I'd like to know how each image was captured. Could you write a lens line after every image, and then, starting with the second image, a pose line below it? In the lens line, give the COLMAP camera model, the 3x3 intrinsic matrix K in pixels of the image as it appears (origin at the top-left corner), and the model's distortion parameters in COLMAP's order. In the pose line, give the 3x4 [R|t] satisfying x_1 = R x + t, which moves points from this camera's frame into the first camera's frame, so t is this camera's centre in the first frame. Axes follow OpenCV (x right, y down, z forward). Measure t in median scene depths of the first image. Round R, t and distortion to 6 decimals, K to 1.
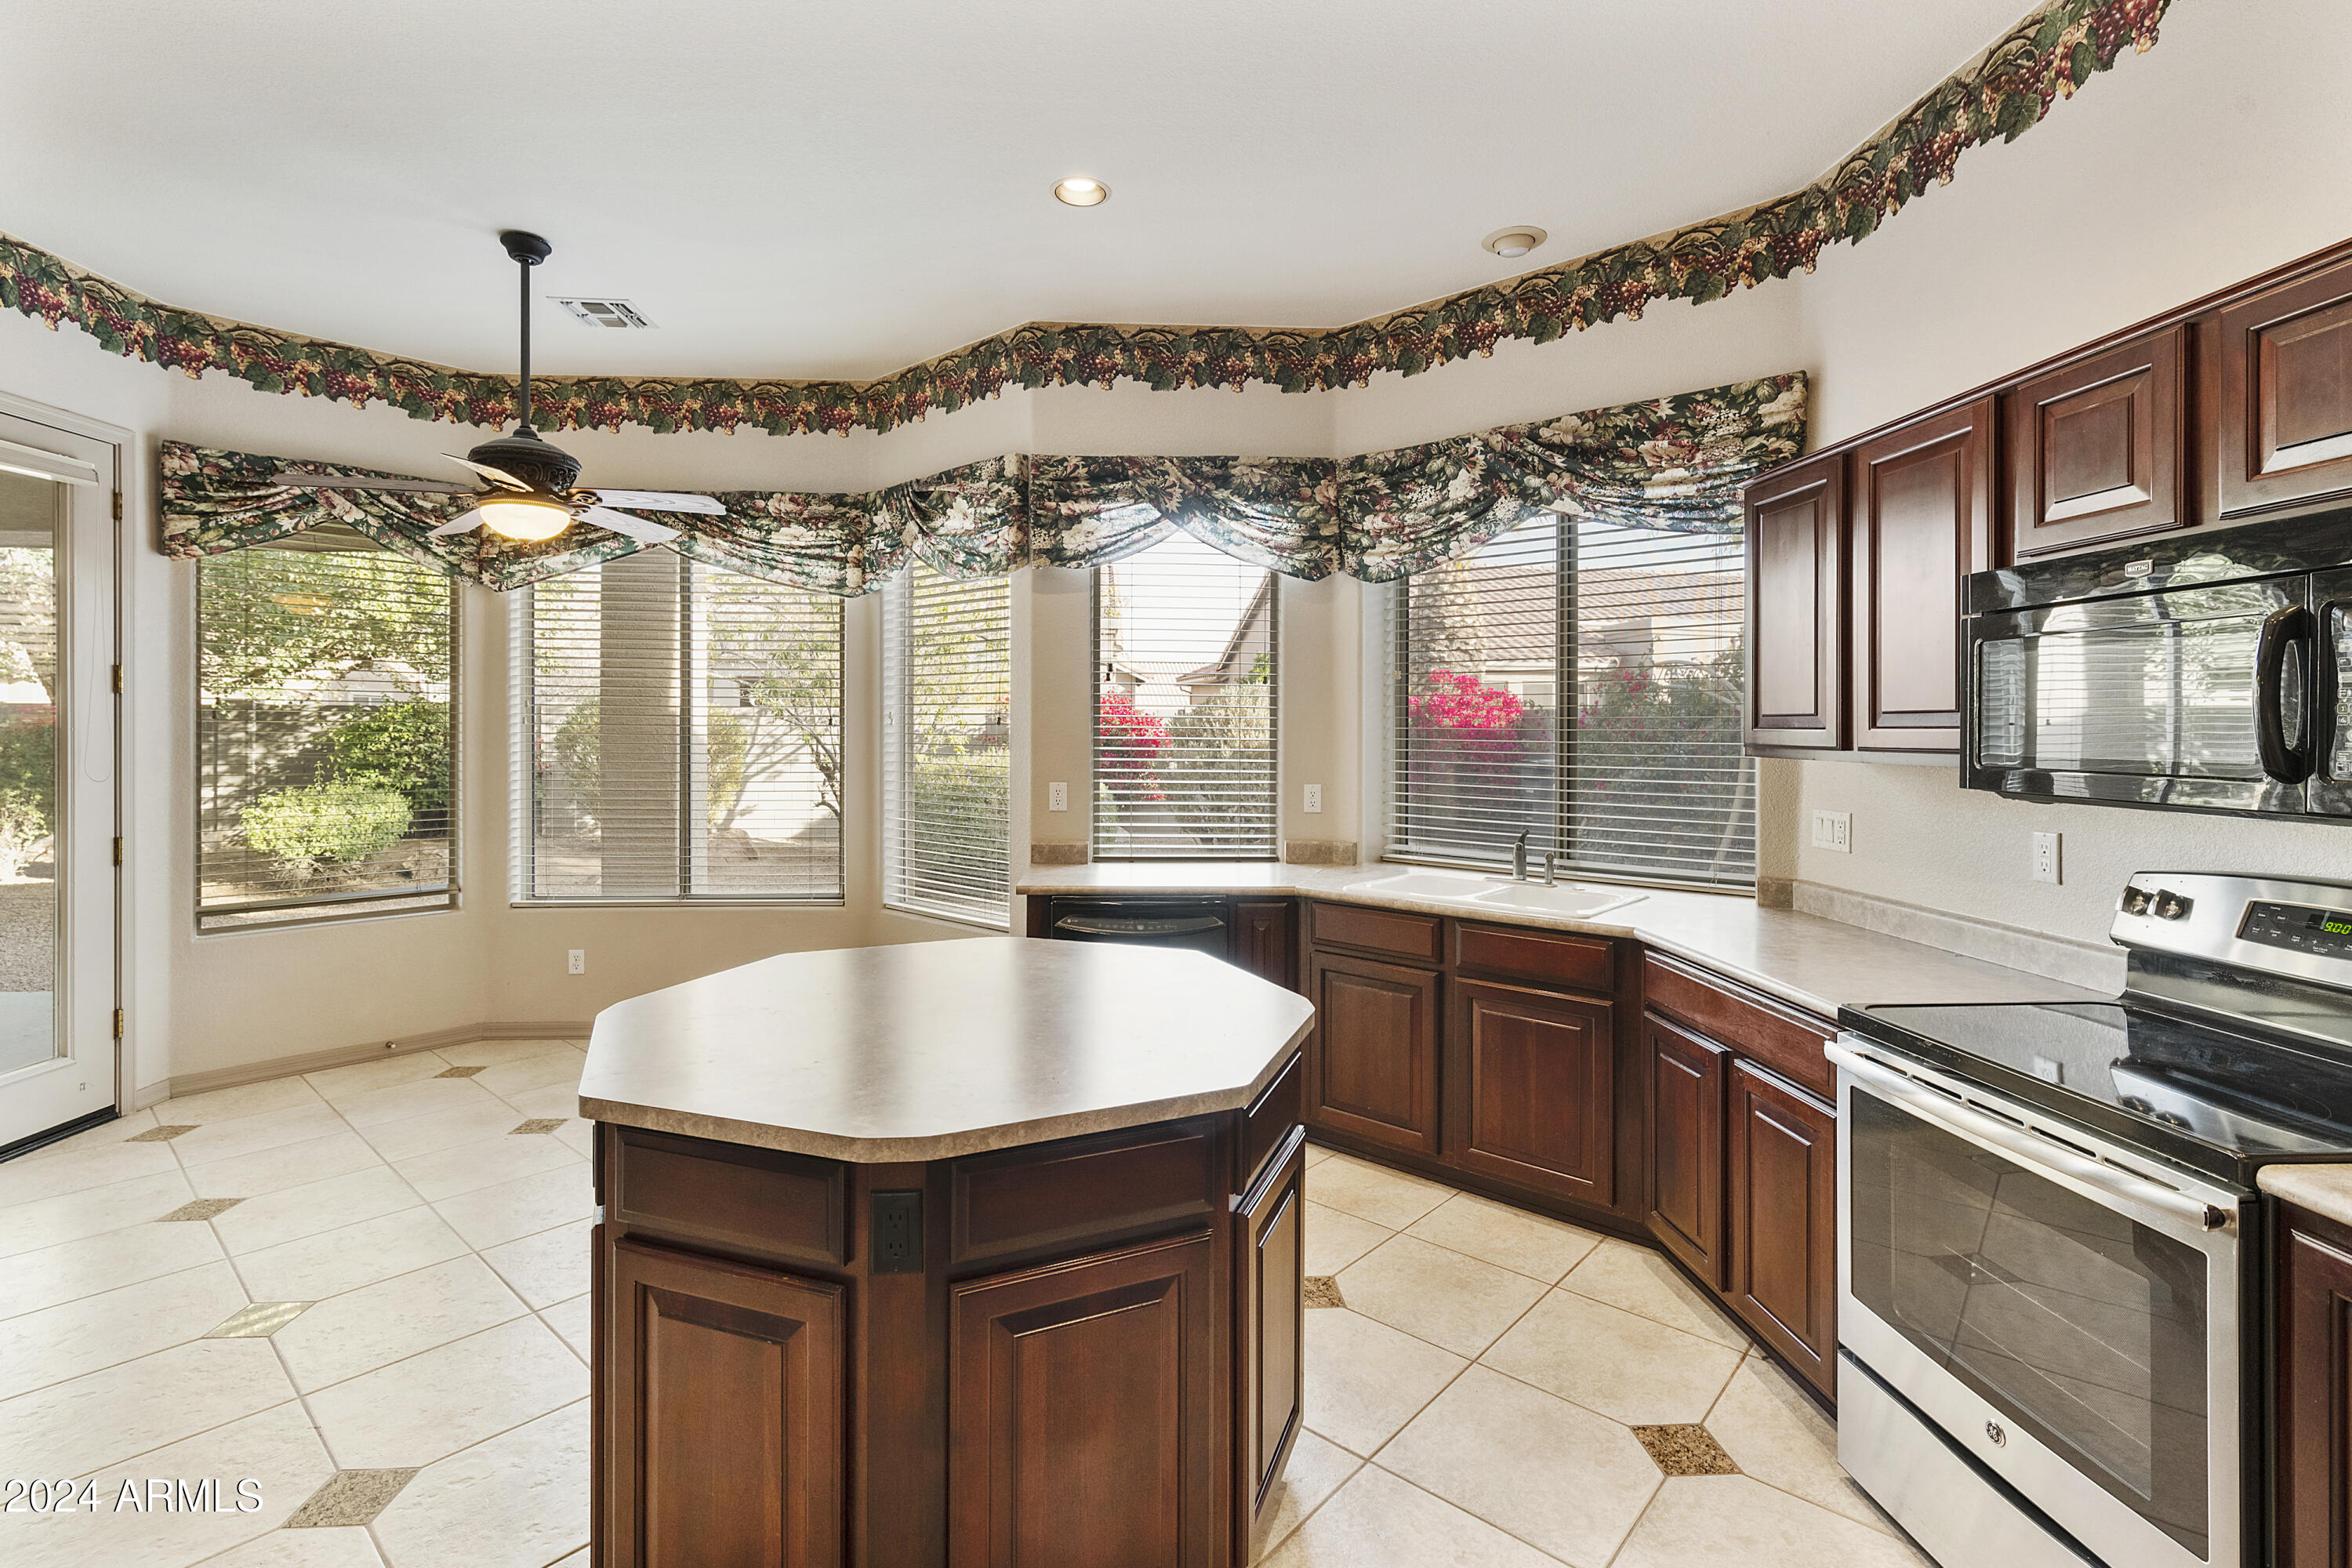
lens RADIAL K [[1086.2, 0, 1171.6], [0, 1086.2, 730.0], [0, 0, 1]] dist [0.004959, -0.000250]
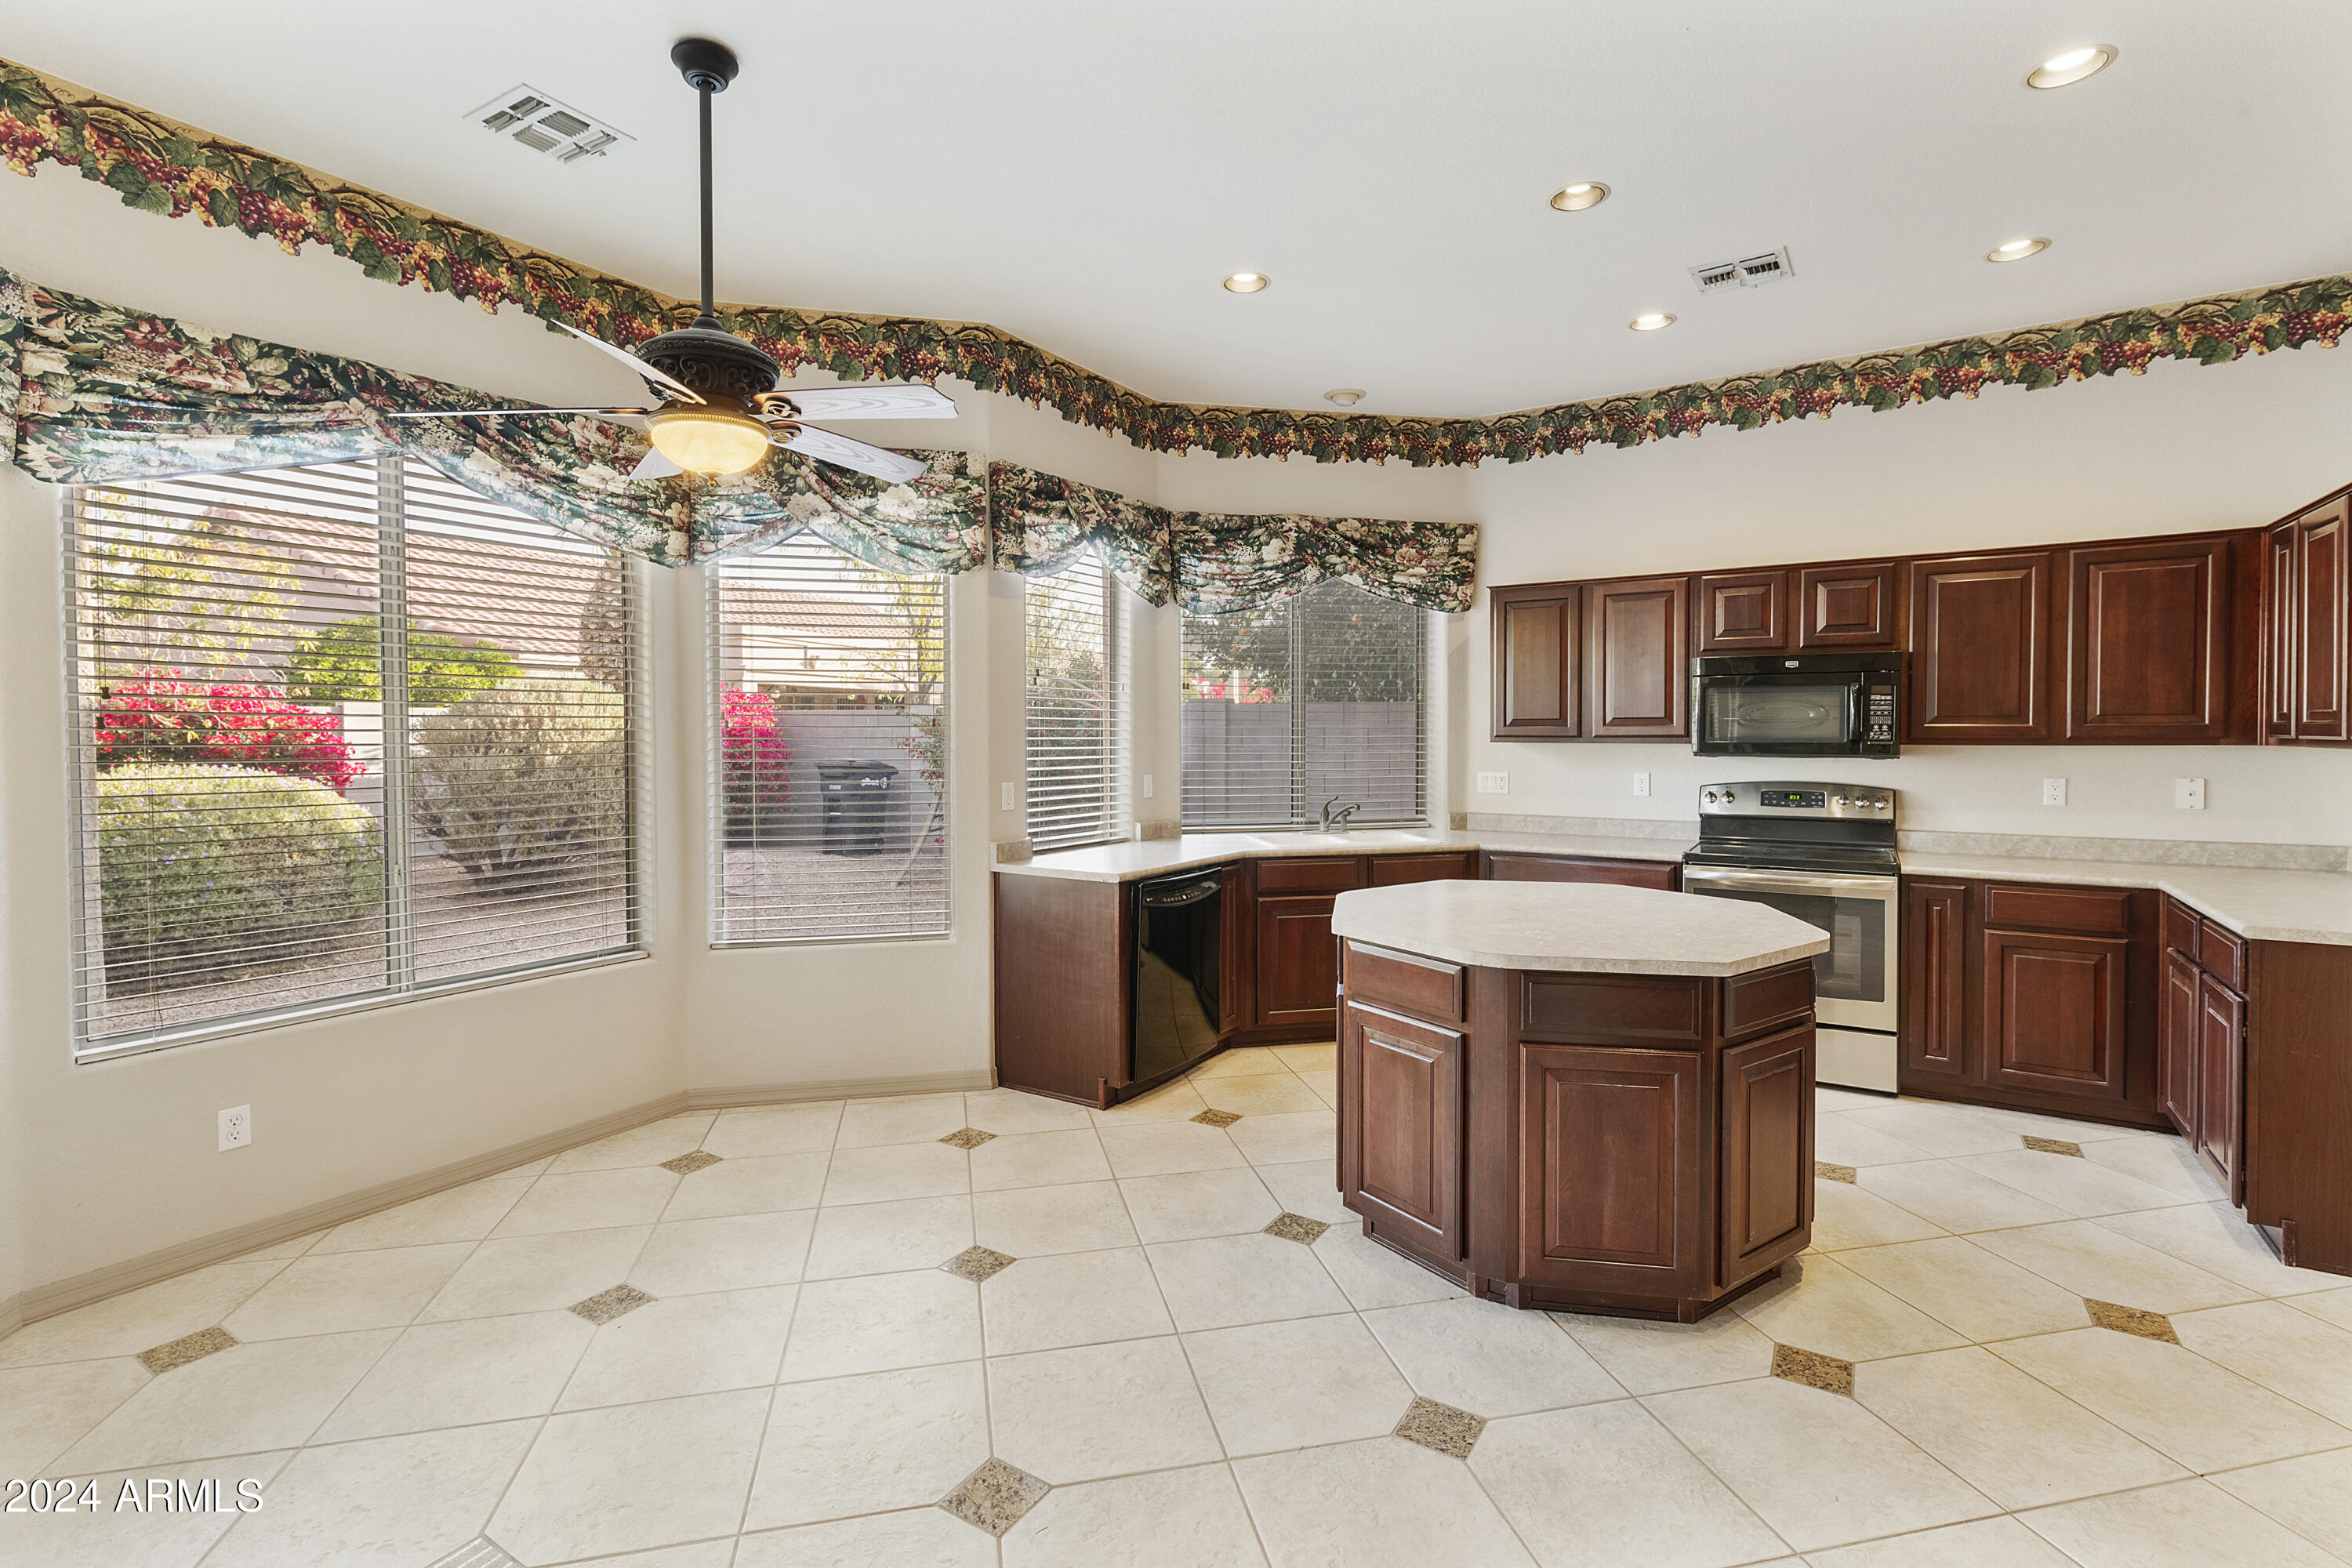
lens RADIAL K [[1086.2, 0, 1173.0], [0, 1086.2, 750.3], [0, 0, 1]] dist [0.004959, -0.000250]
pose [[0.583766, -0.021918, 0.811626, -0.855438], [0.006789, 0.999732, 0.022115, -0.004081], [-0.811893, -0.007400, 0.583759, 0.274857]]
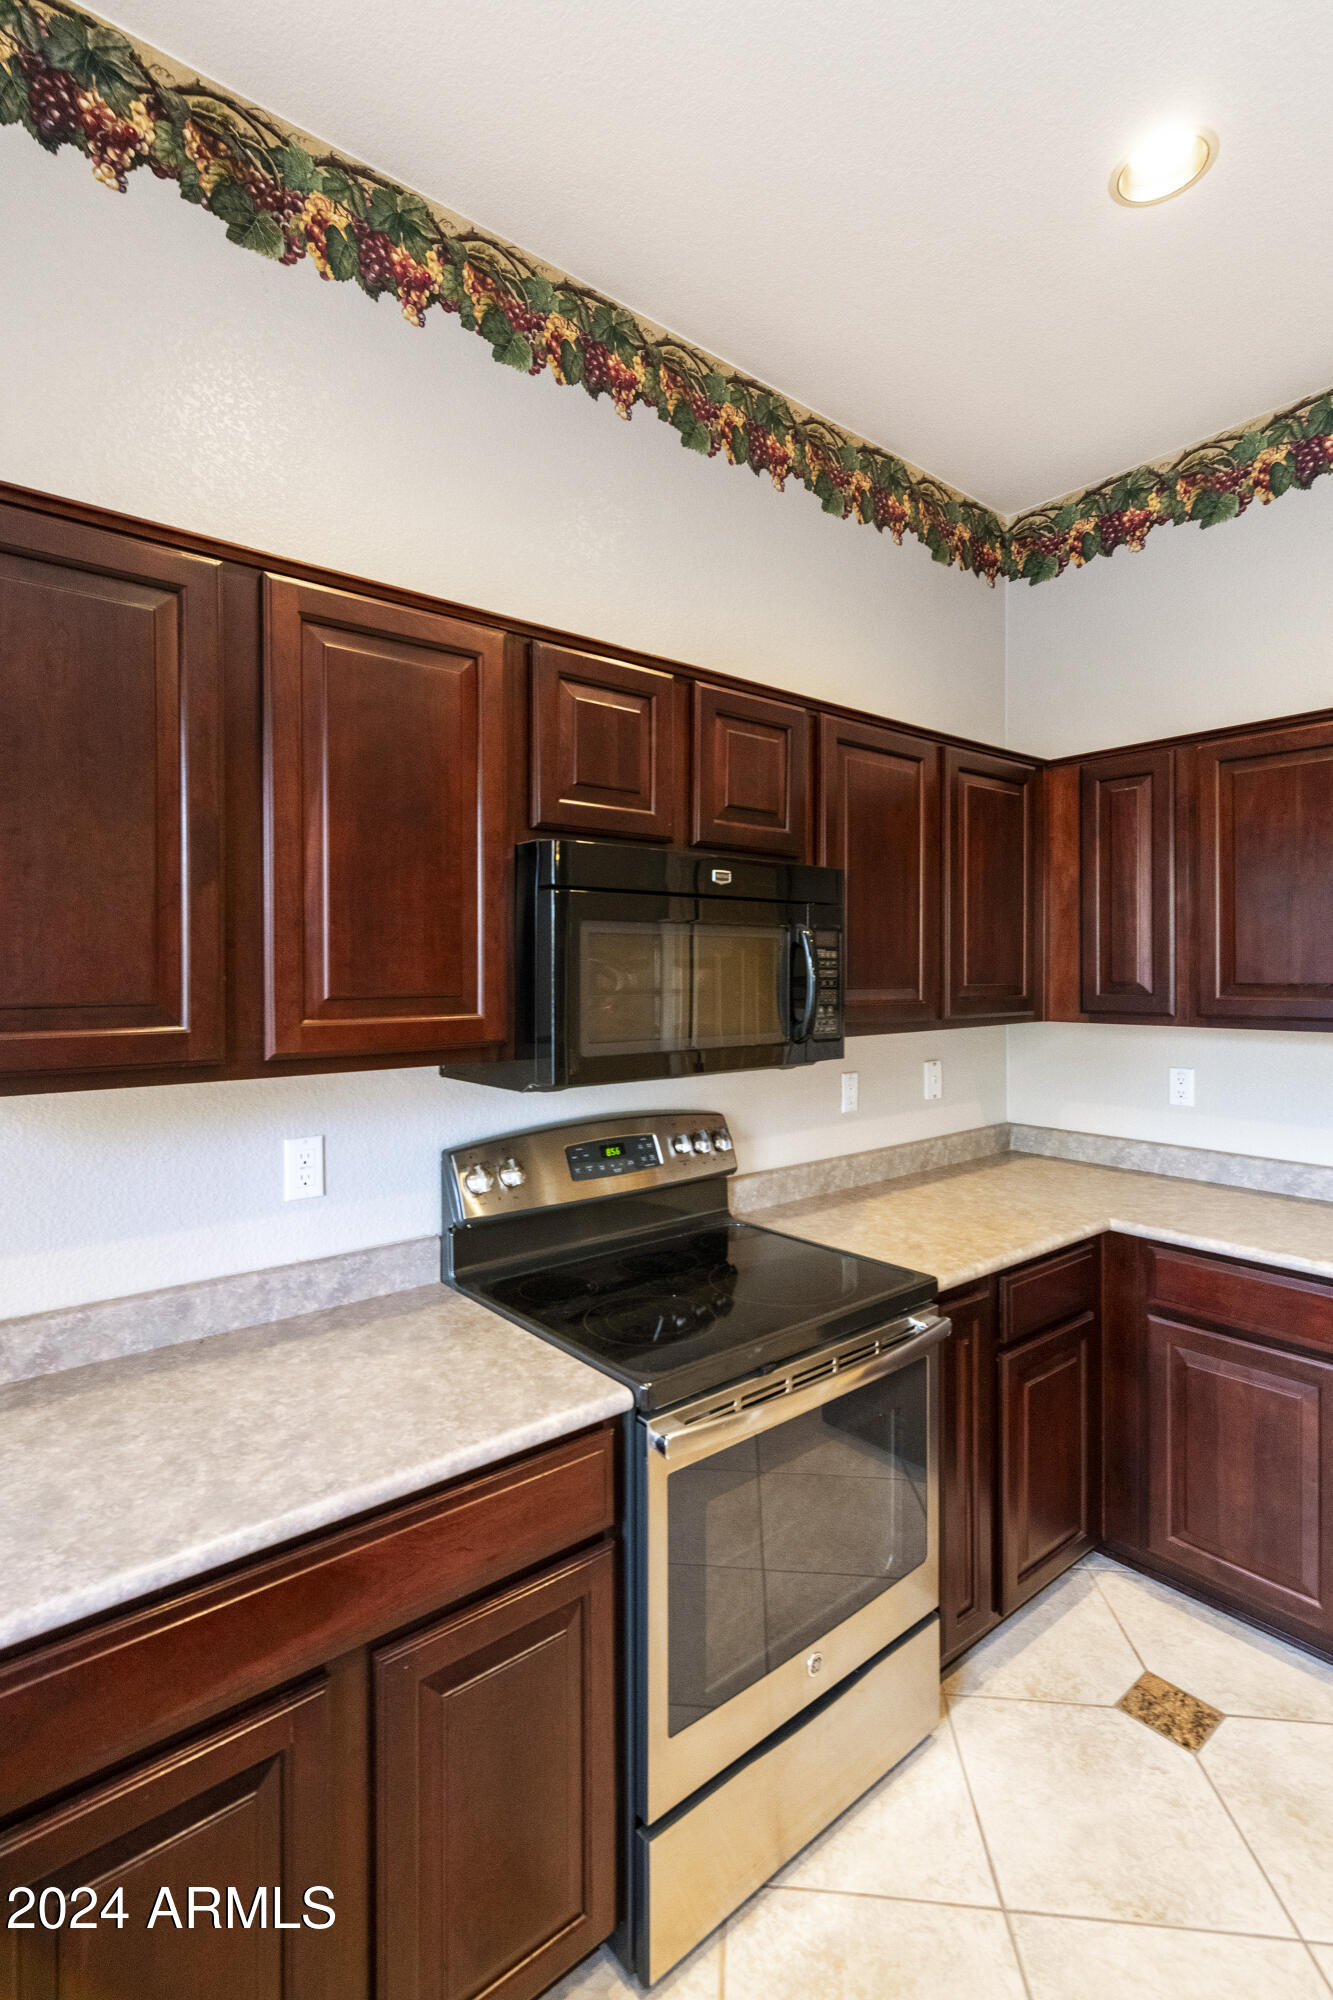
lens RADIAL K [[923.6, 0, 626.7], [0, 923.6, 975.6], [0, 0, 1]] dist [0.004959, -0.000250]
pose [[-0.581723, -0.005840, 0.813366, 0.047591], [0.002474, 0.999957, 0.008950, -0.020047], [-0.813383, 0.007219, -0.581684, 0.678342]]
